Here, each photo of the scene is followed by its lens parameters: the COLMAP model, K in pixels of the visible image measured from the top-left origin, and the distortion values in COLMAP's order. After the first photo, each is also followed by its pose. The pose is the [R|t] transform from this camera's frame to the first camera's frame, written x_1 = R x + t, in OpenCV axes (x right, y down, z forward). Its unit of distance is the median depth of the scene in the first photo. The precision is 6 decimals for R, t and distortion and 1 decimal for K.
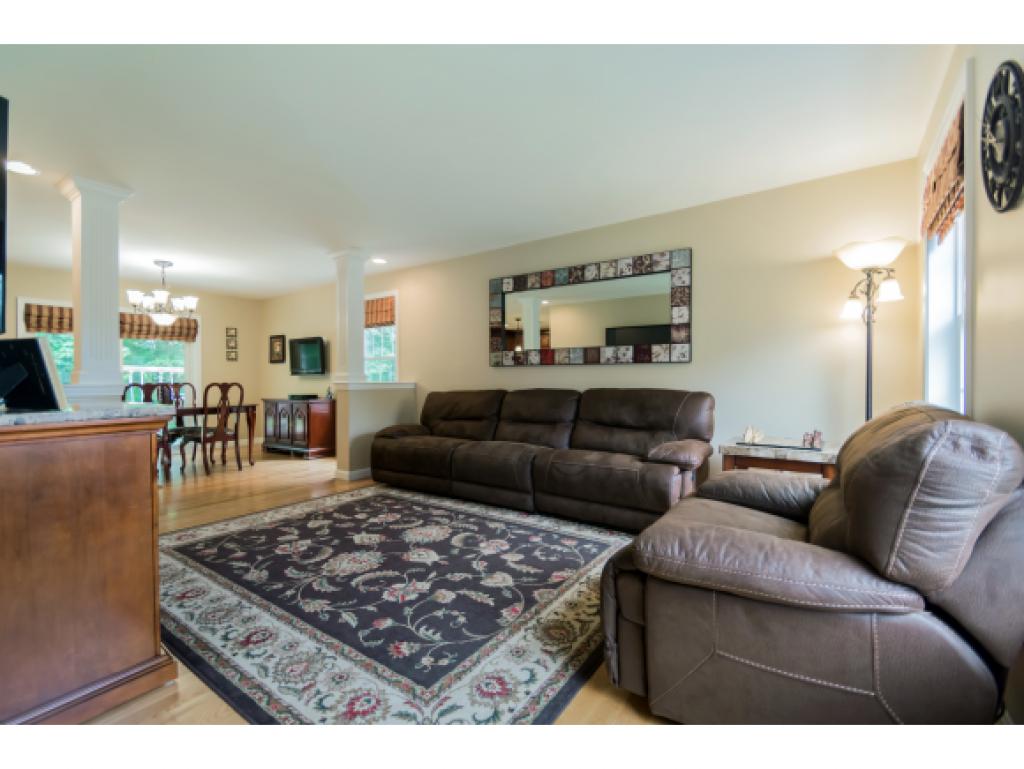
lens RADIAL K [[453.1, 0, 506.5], [0, 453.1, 386.3], [0, 0, 1]] dist [-0.001341, -0.001366]
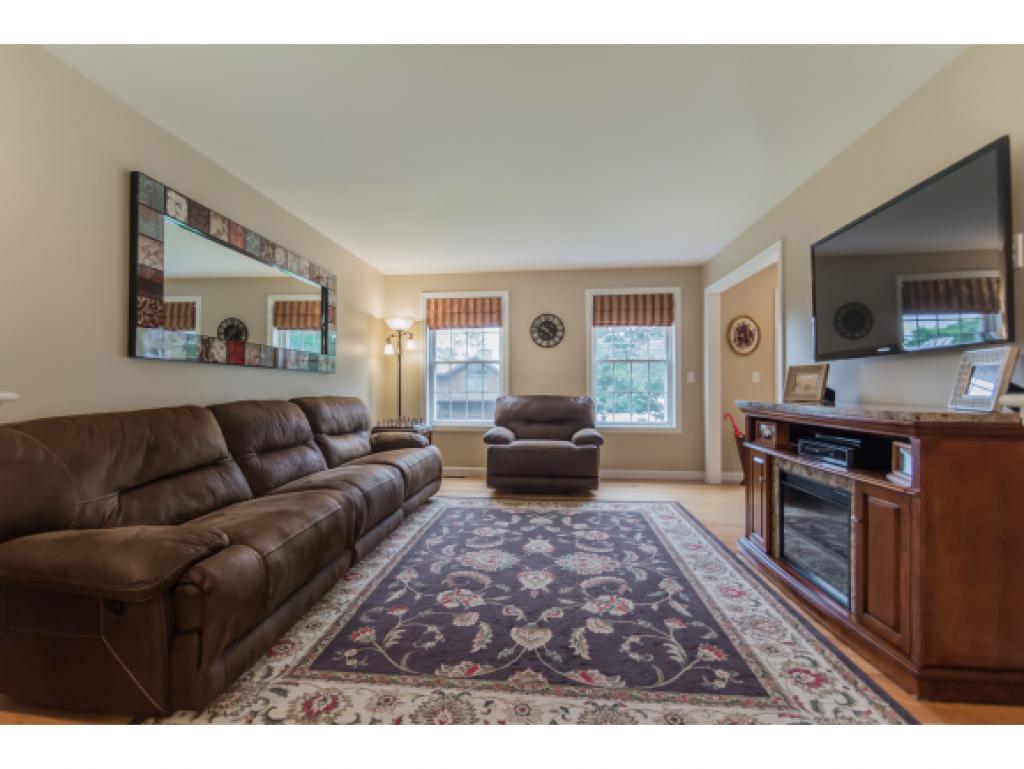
lens RADIAL K [[453.1, 0, 502.2], [0, 453.1, 384.6], [0, 0, 1]] dist [-0.001341, -0.001366]
pose [[-0.490767, 0.010992, 0.871221, -1.058843], [0.014824, 0.999881, -0.004265, -0.014751], [-0.871165, 0.010822, -0.490872, 1.542723]]
